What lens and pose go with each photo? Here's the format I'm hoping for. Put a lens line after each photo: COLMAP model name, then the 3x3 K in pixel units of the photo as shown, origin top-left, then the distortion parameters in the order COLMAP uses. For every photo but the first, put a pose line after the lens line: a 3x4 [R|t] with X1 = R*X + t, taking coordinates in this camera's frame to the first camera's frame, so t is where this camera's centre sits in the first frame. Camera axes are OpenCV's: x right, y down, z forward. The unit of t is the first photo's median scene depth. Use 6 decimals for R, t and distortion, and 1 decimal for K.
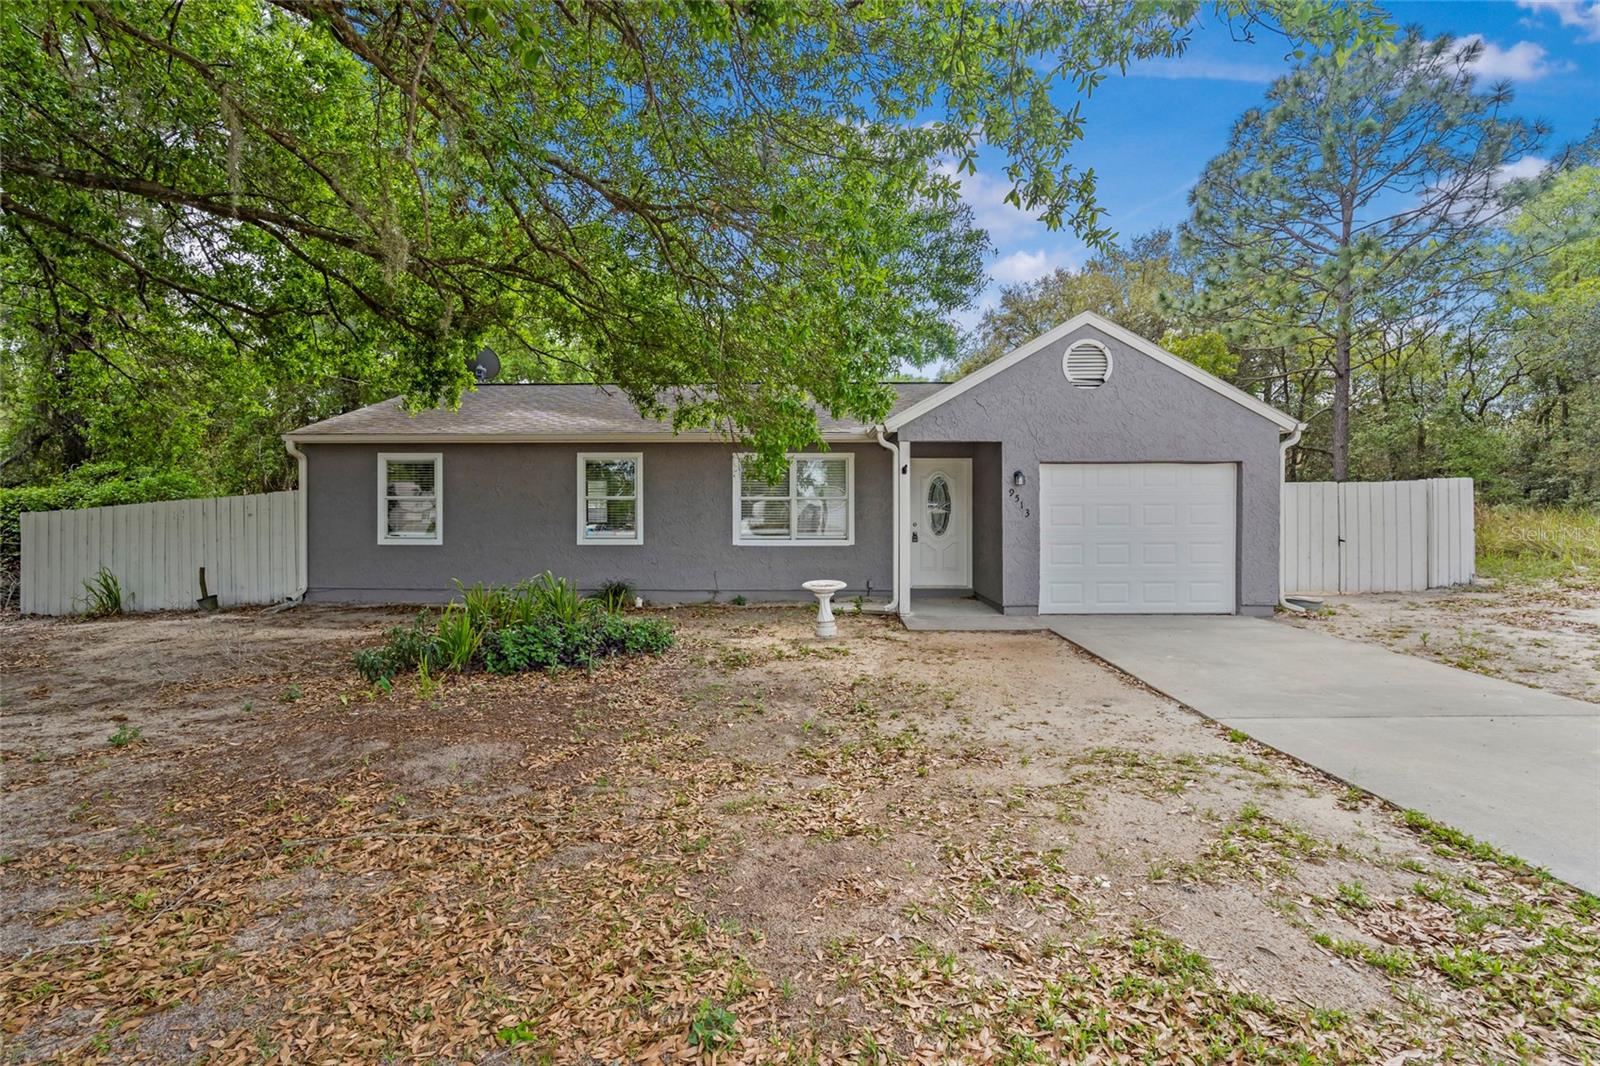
lens RADIAL K [[728.2, 0, 810.0], [0, 728.2, 517.5], [0, 0, 1]] dist [-0.010566, 0.000445]
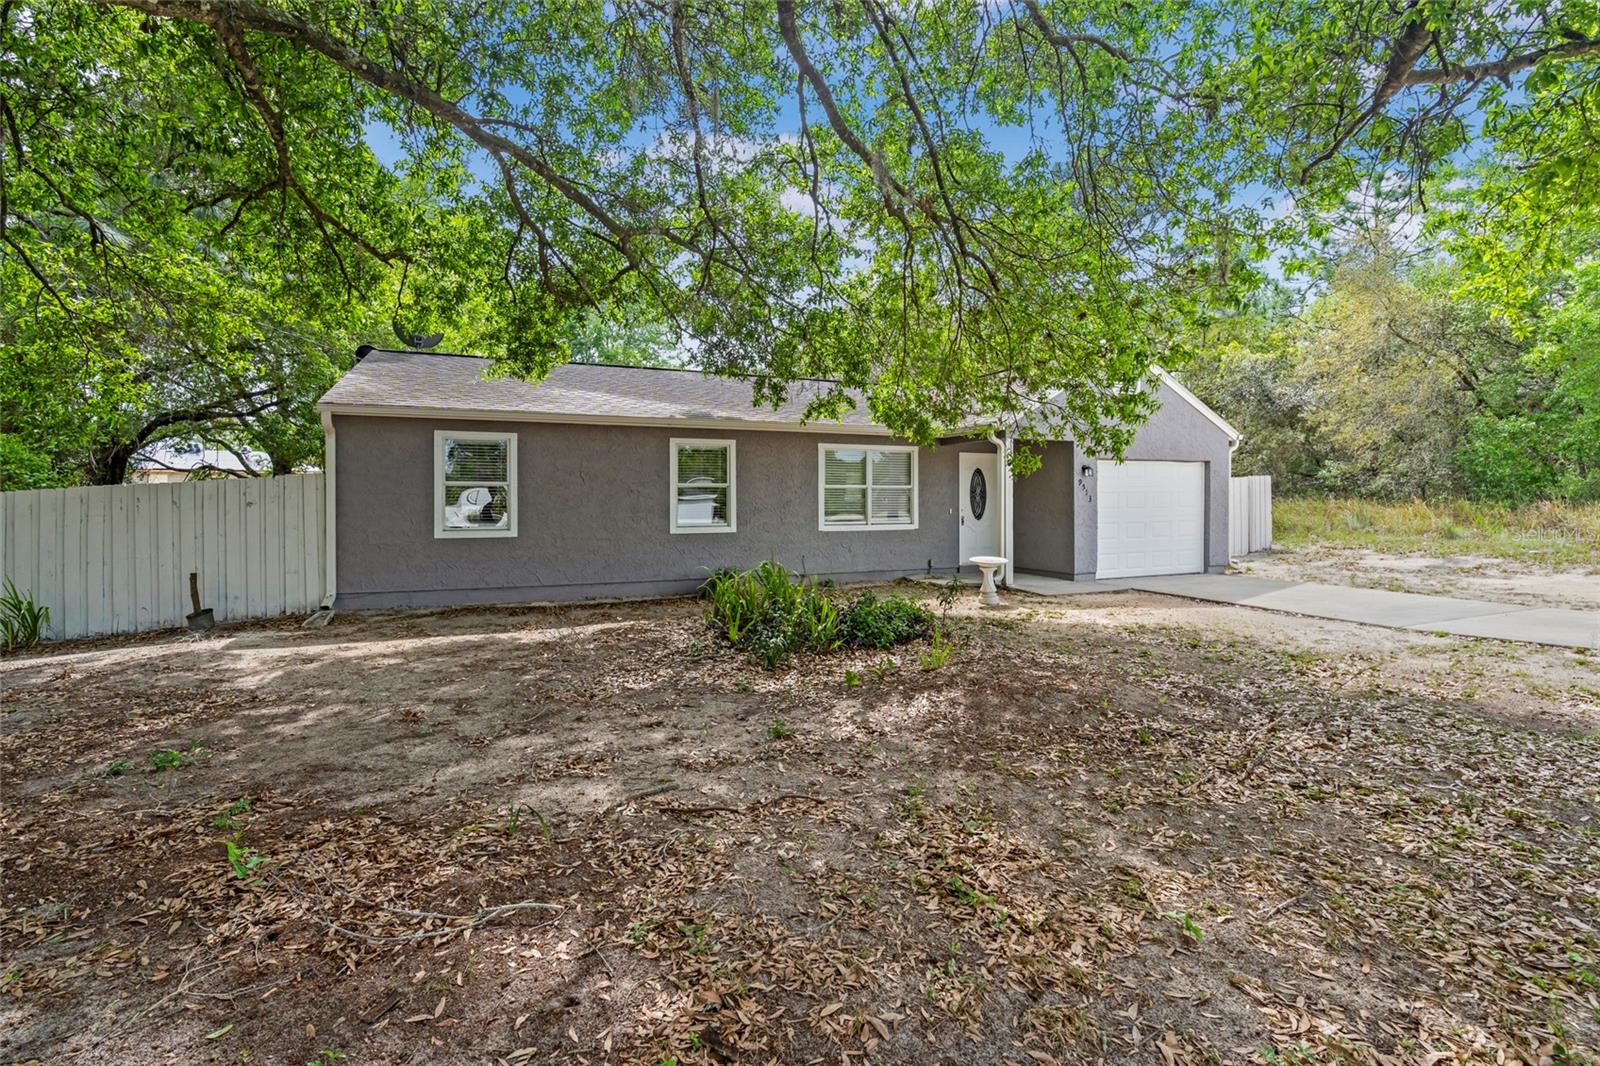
lens RADIAL K [[728.2, 0, 810.0], [0, 728.2, 517.5], [0, 0, 1]] dist [-0.010566, 0.000445]
pose [[0.913867, -0.011393, 0.405854, -0.563781], [0.005032, 0.999847, 0.016737, 0.002062], [-0.405983, -0.013253, 0.913785, 0.046786]]
